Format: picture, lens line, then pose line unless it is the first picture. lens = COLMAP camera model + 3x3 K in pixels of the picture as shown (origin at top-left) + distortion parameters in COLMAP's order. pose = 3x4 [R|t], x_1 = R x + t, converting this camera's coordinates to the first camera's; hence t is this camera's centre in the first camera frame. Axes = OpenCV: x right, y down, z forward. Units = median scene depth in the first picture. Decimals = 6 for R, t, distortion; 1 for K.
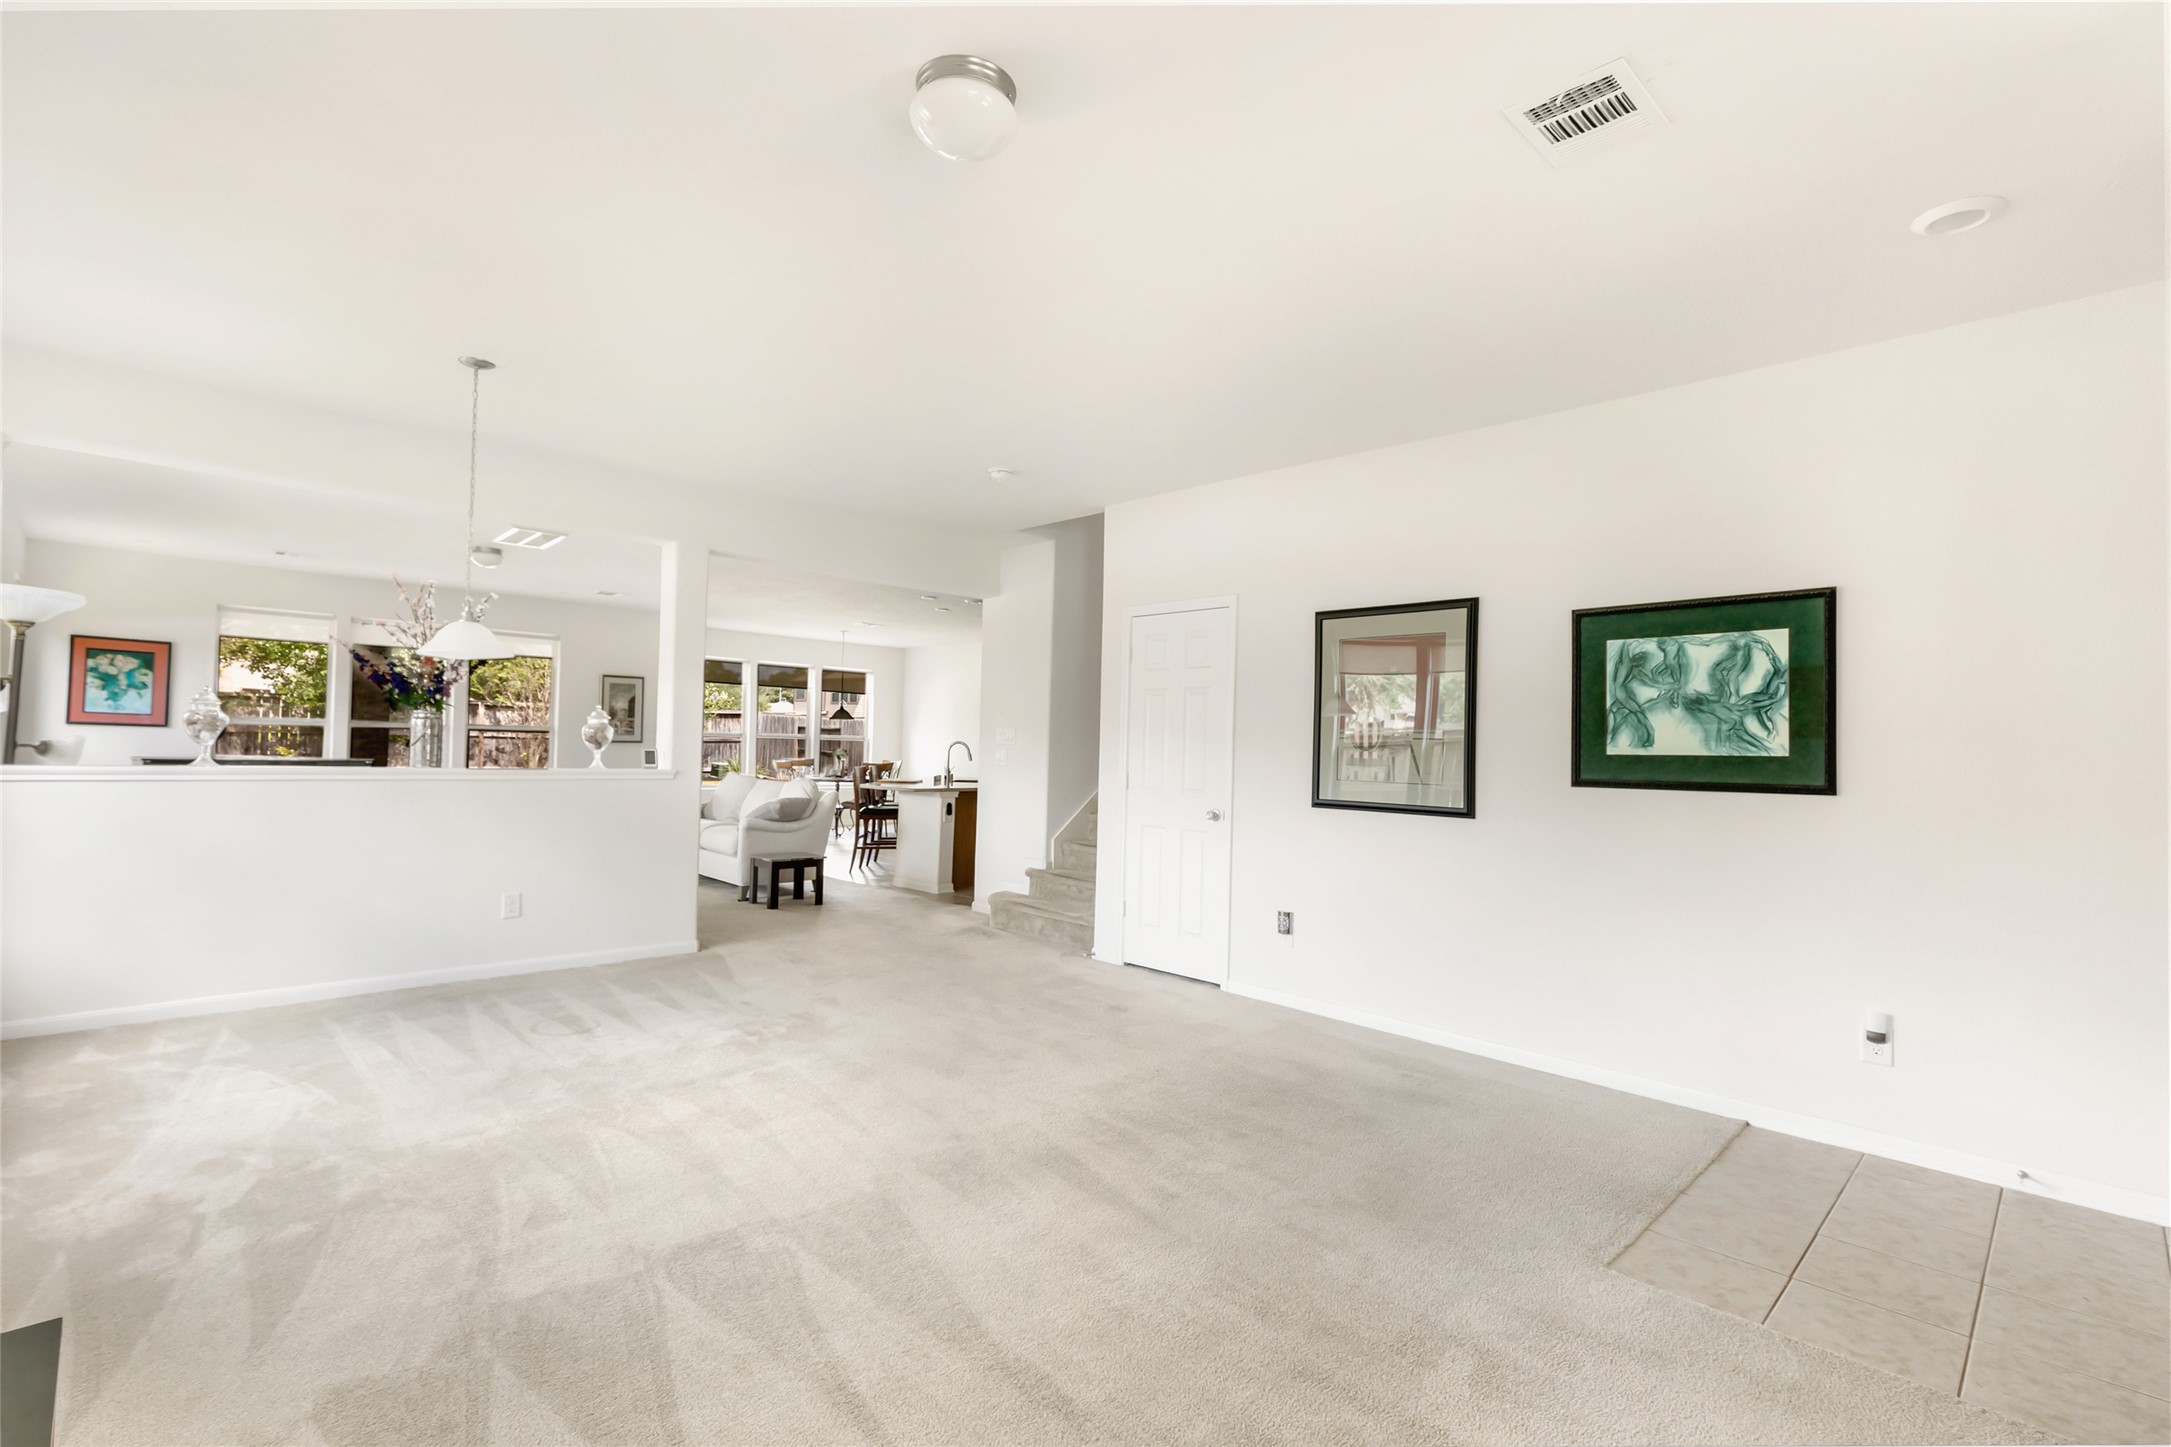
lens RADIAL K [[1038.9, 0, 1087.5], [0, 1038.9, 728.1], [0, 0, 1]] dist [0.018699, 0.000715]
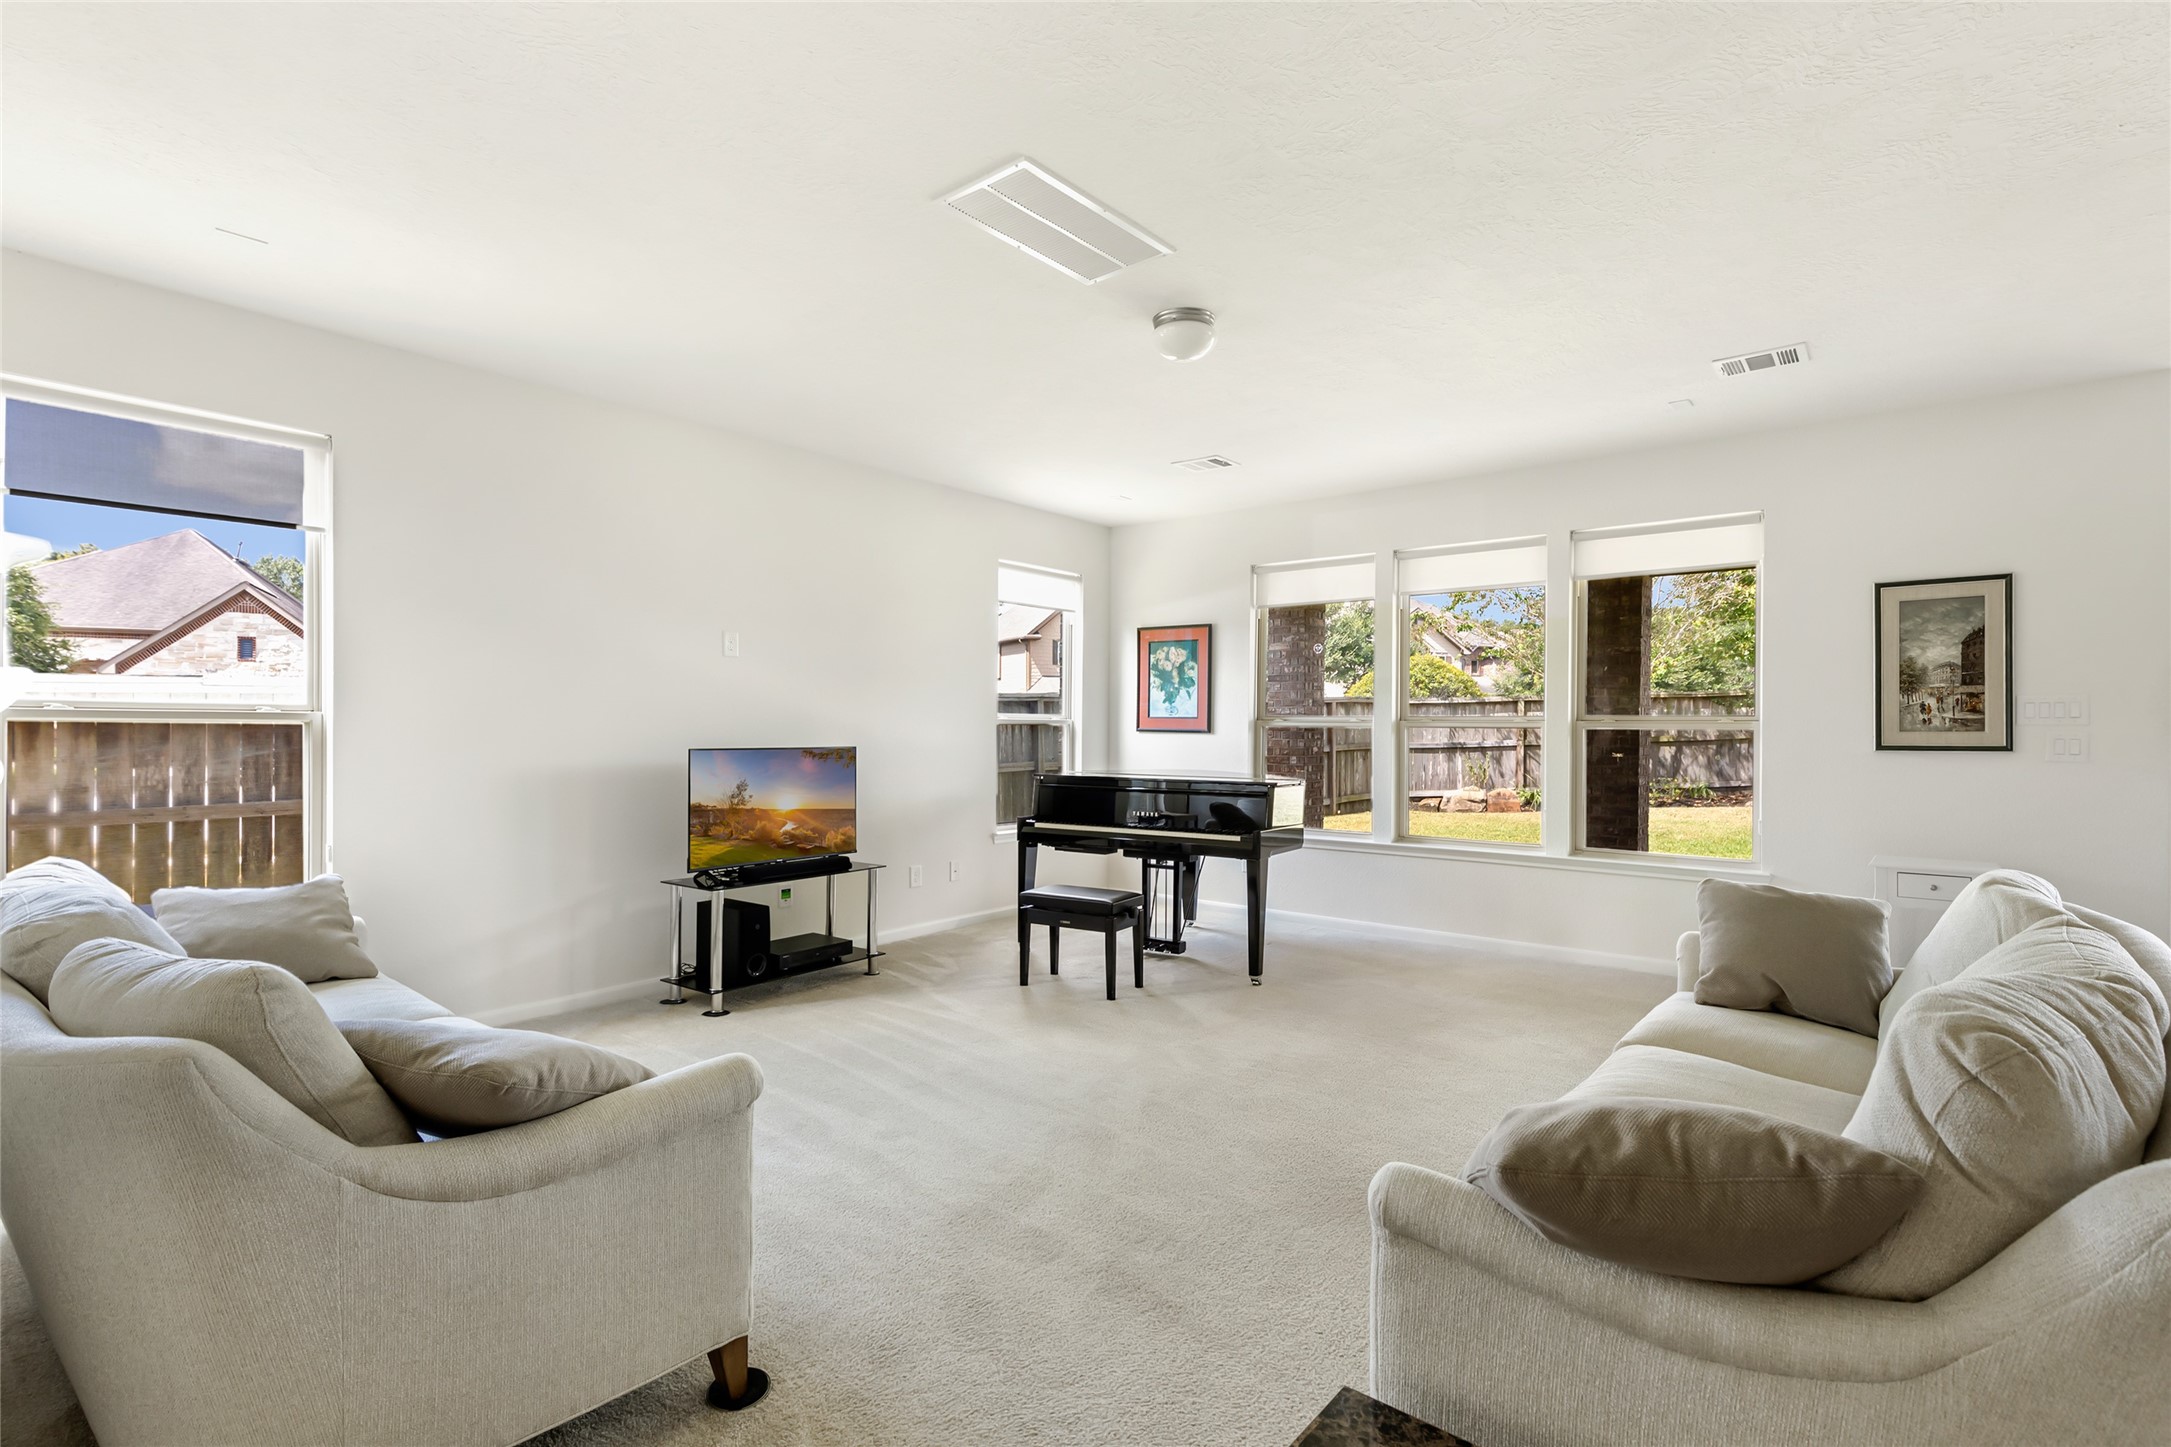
lens RADIAL K [[1038.9, 0, 1090.1], [0, 1038.9, 725.3], [0, 0, 1]] dist [0.018699, 0.000715]
pose [[0.119626, -0.020150, -0.992615, -0.124561], [0.025501, 0.999527, -0.017217, 0.004045], [0.992491, -0.023253, 0.120083, 0.831765]]
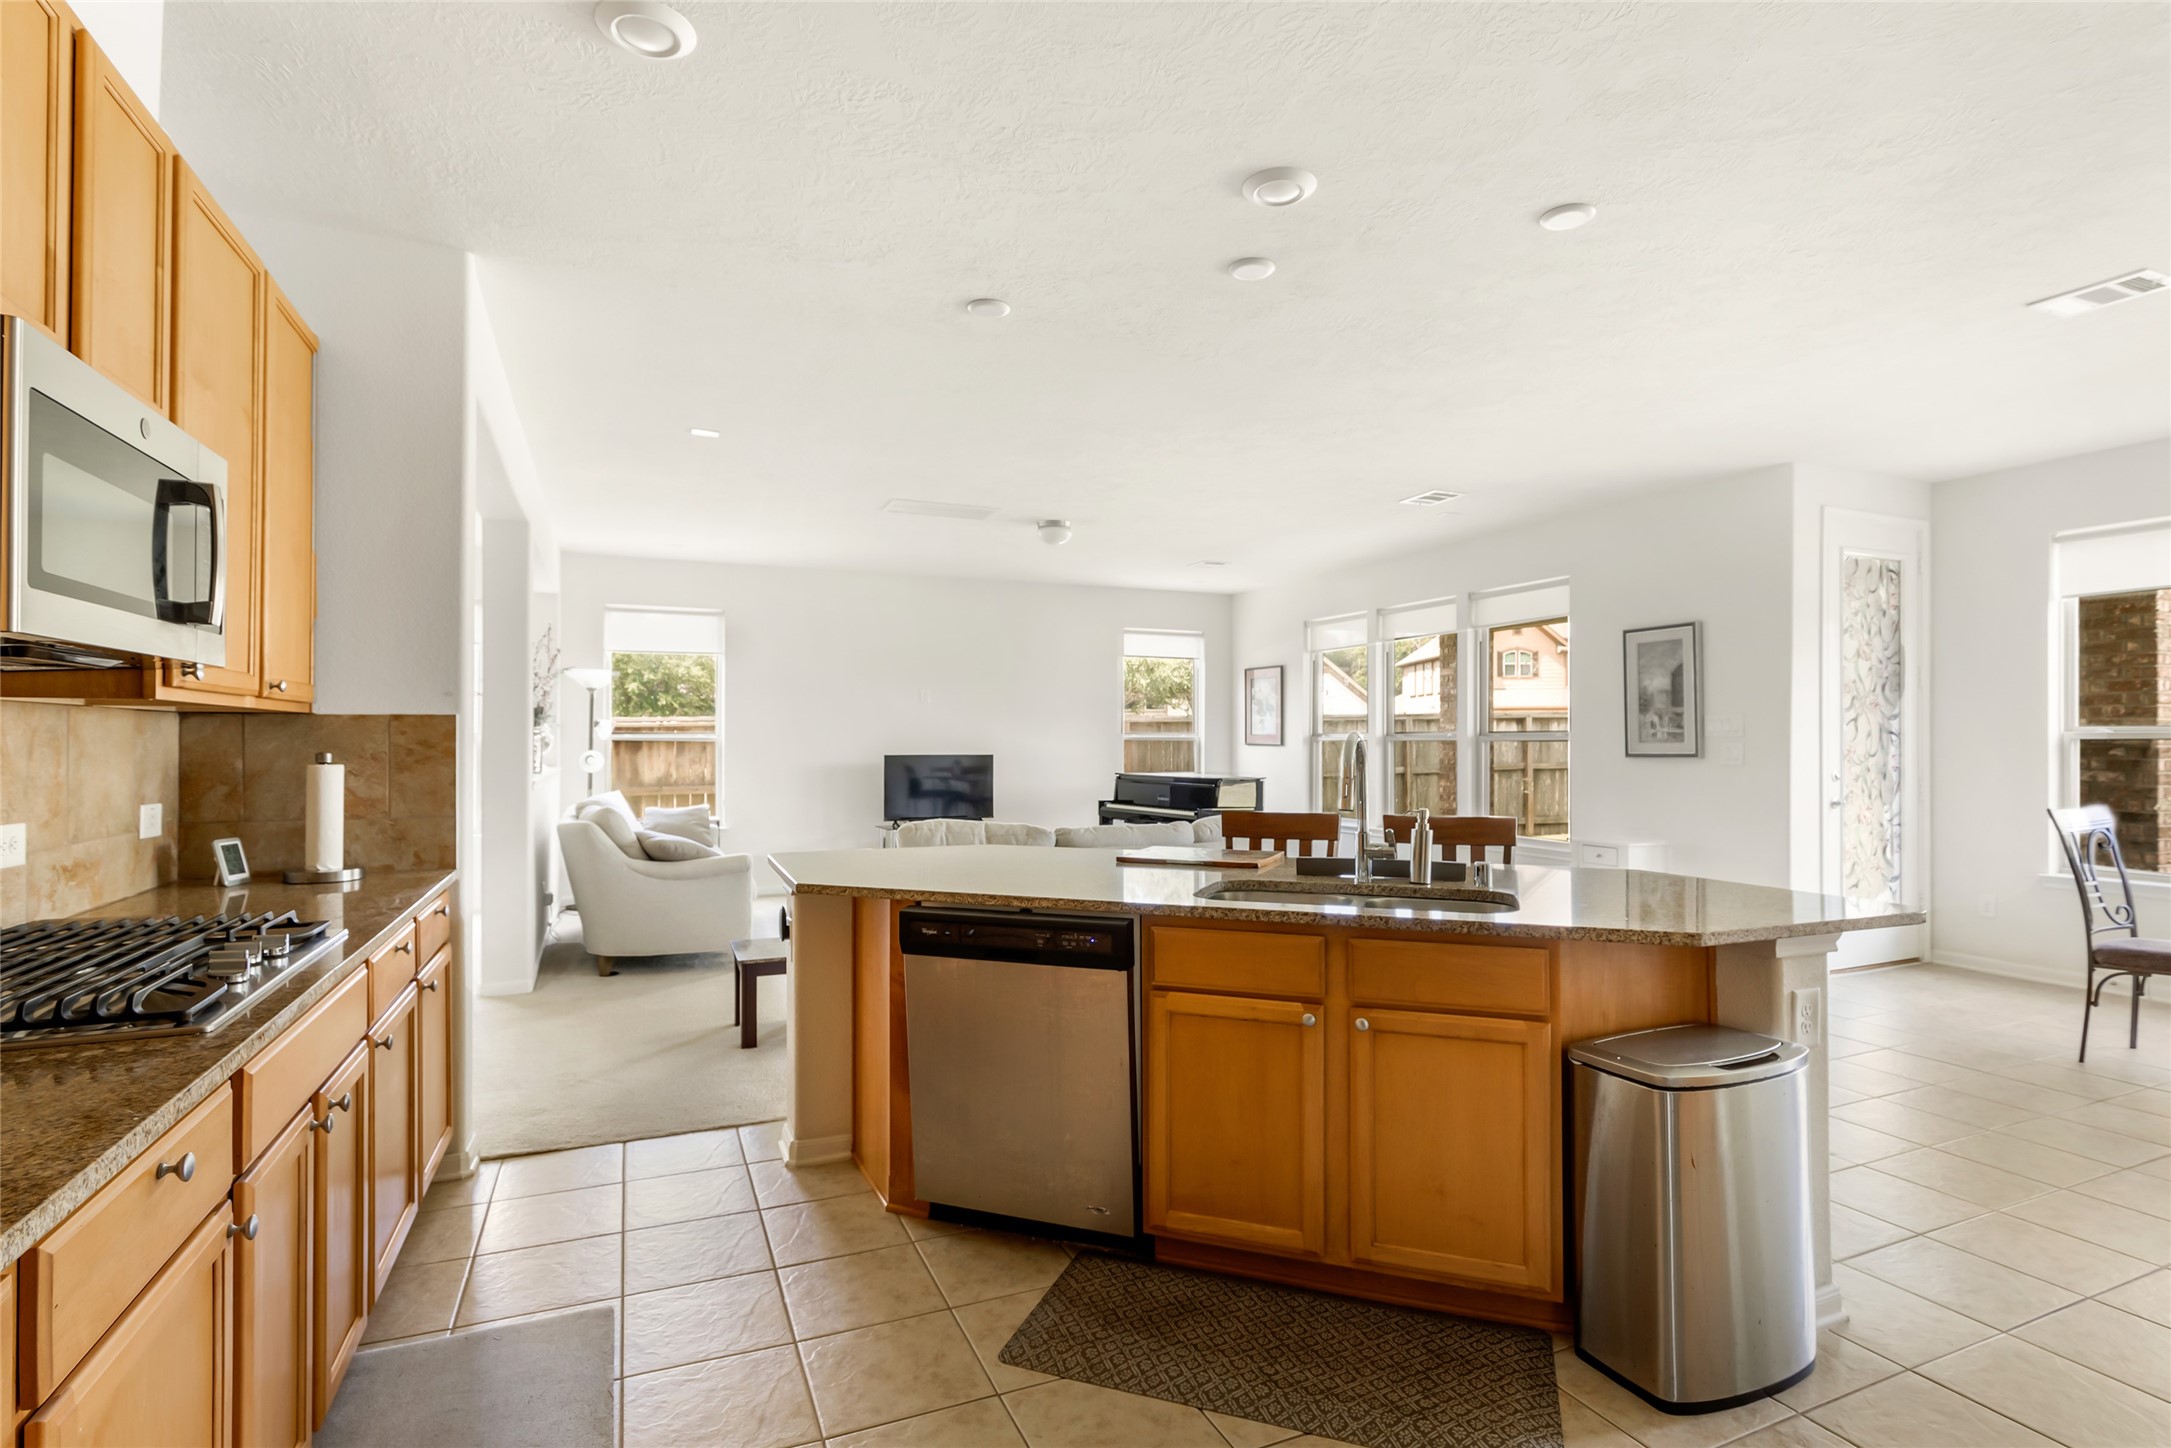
lens RADIAL K [[1038.9, 0, 1085.2], [0, 1038.9, 728.5], [0, 0, 1]] dist [0.018699, 0.000715]
pose [[-0.342862, -0.030021, -0.938906, 0.171137], [0.021494, 0.998977, -0.039791, 0.018698], [0.939140, -0.033824, -0.341866, 1.187452]]
